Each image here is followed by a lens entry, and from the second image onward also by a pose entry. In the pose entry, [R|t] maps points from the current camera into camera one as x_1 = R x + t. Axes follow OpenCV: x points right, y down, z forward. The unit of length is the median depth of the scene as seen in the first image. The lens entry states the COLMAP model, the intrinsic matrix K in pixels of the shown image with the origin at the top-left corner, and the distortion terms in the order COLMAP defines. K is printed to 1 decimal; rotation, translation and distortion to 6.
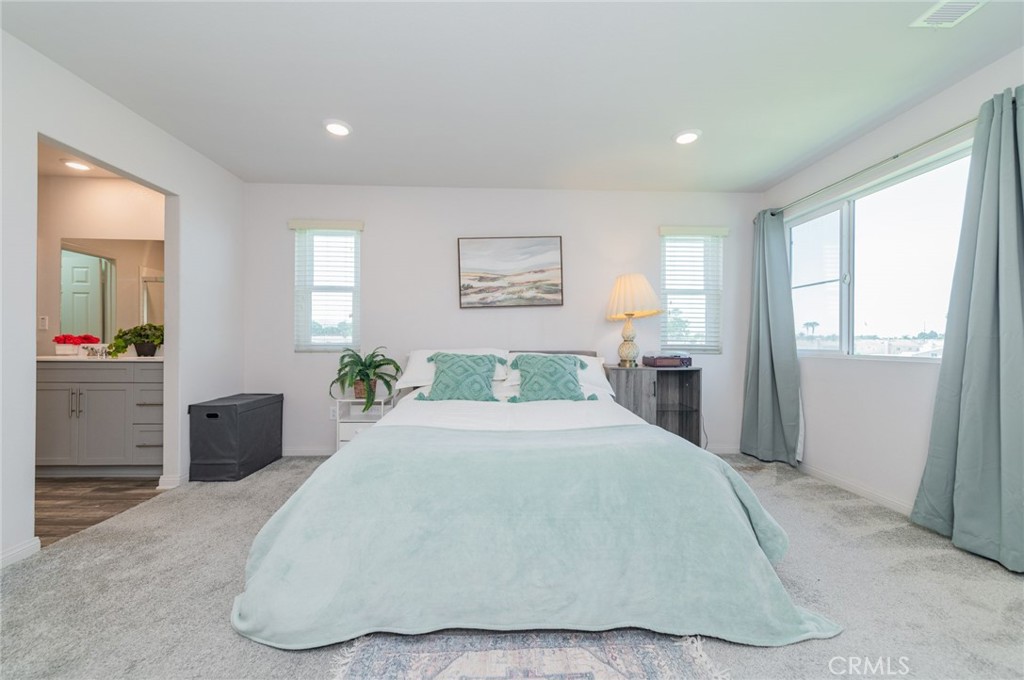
lens RADIAL K [[403.1, 0, 512.7], [0, 403.1, 343.6], [0, 0, 1]] dist [0.012153, -0.002803]
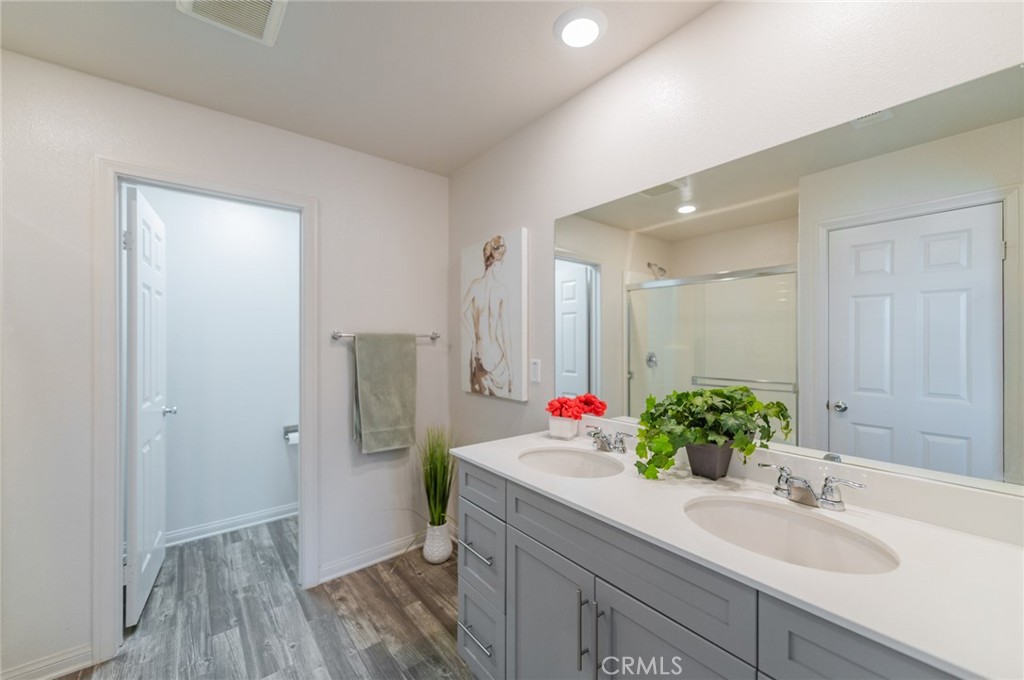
lens RADIAL K [[403.1, 0, 513.9], [0, 403.1, 342.7], [0, 0, 1]] dist [0.012153, -0.002803]
pose [[0.599481, -0.010232, -0.800323, -0.598645], [0.009017, 0.999941, -0.006030, -0.075603], [0.800338, -0.003602, 0.599538, 0.533330]]
